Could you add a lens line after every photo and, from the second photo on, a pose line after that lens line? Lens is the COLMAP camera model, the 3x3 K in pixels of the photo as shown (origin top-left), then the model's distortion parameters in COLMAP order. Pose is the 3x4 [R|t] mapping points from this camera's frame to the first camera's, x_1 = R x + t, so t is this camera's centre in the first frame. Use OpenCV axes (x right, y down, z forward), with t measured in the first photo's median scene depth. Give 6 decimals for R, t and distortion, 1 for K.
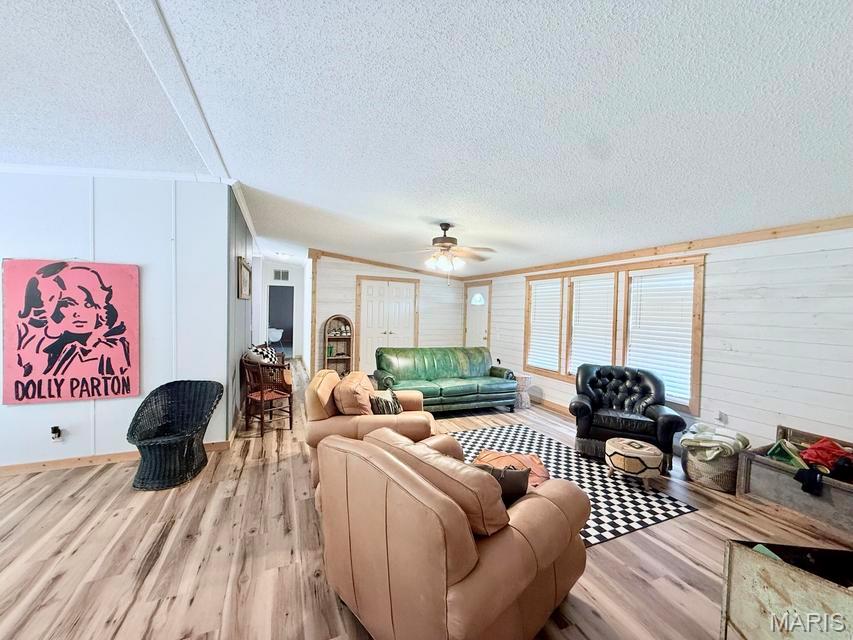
lens RADIAL K [[339.5, 0, 424.2], [0, 339.5, 320.0], [0, 0, 1]] dist [0.003233, 0.000151]
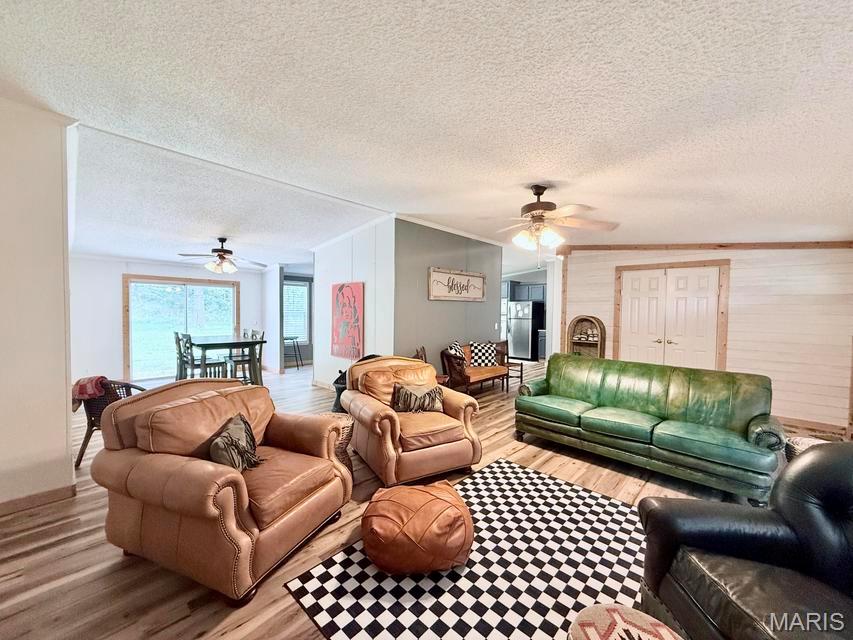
lens RADIAL K [[339.5, 0, 422.1], [0, 339.5, 319.9], [0, 0, 1]] dist [0.003233, 0.000151]
pose [[0.393682, 0.008576, -0.919207, 0.627552], [-0.030183, 0.999538, -0.003602, 0.018620], [0.918751, 0.029163, 0.393759, 0.470220]]
